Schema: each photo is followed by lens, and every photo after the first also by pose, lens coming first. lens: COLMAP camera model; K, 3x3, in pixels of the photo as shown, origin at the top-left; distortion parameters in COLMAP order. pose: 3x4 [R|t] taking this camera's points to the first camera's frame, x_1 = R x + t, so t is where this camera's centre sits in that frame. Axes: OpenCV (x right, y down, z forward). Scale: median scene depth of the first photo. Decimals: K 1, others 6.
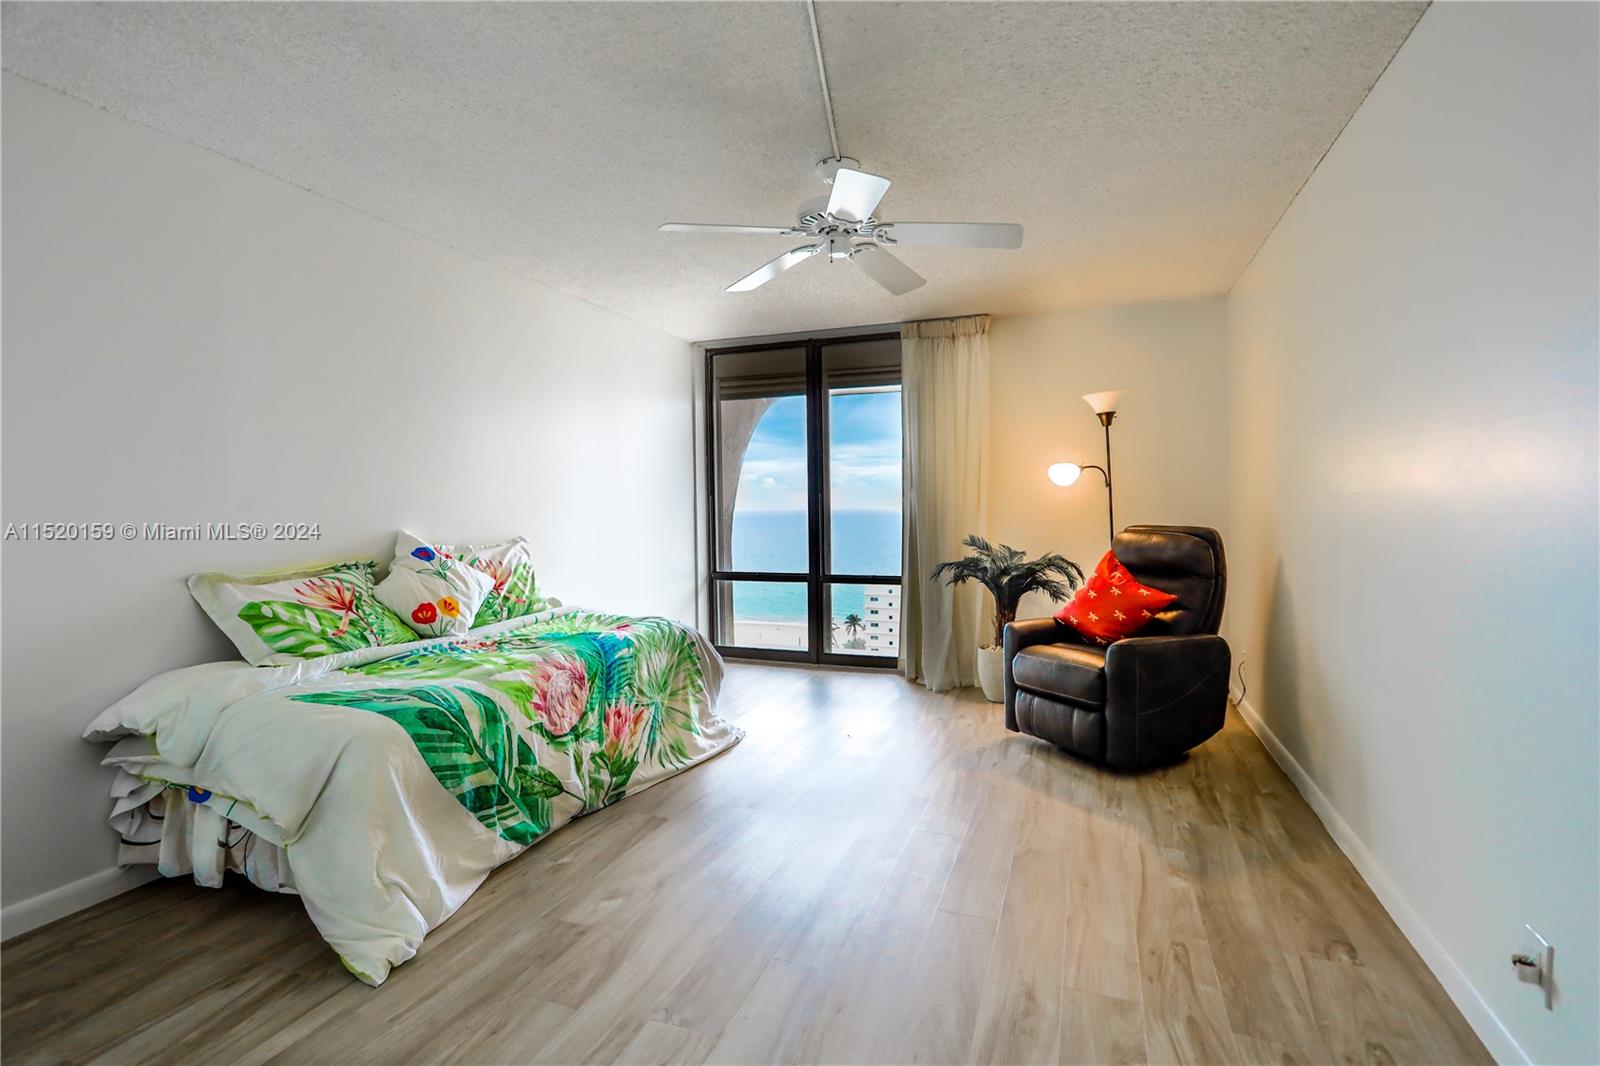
lens RADIAL K [[782.2, 0, 800.0], [0, 782.2, 533.0], [0, 0, 1]] dist [-0.004516, -0.000036]
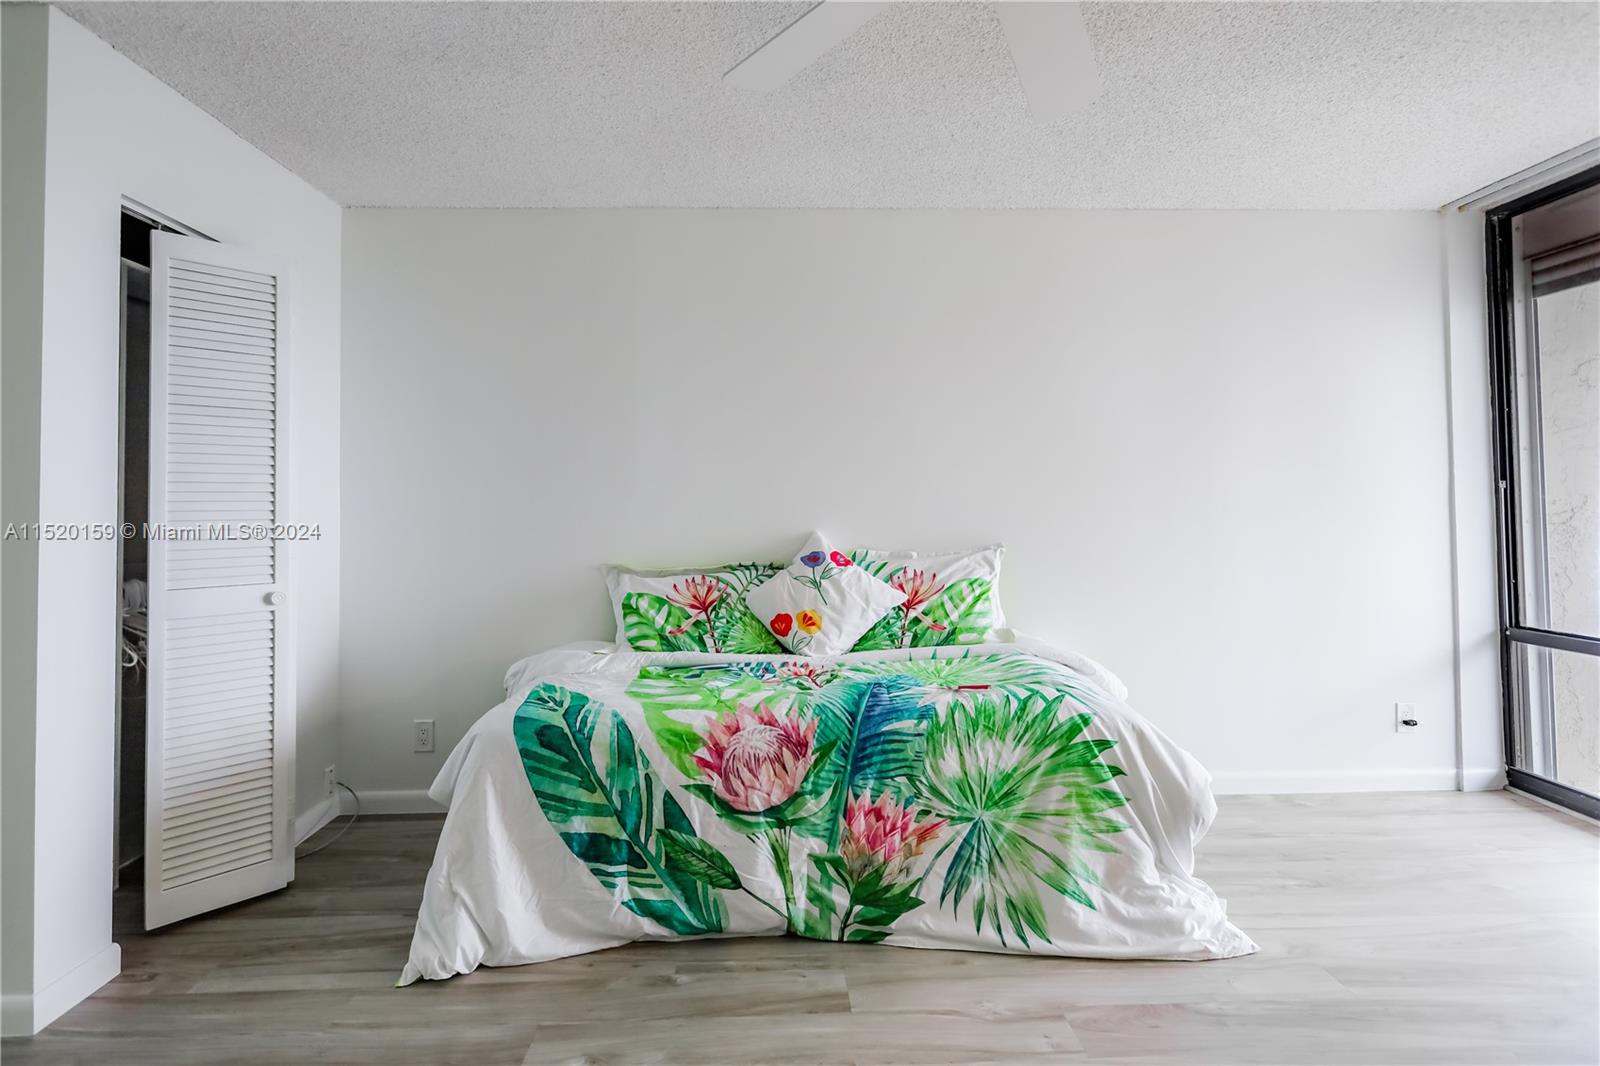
lens RADIAL K [[793.1, 0, 798.5], [0, 793.1, 492.6], [0, 0, 1]] dist [-0.002401, 0.000080]
pose [[0.377624, -0.014048, -0.925852, 0.402442], [-0.023512, 0.999417, -0.024754, -0.029539], [0.925660, 0.031116, 0.377074, 0.706332]]
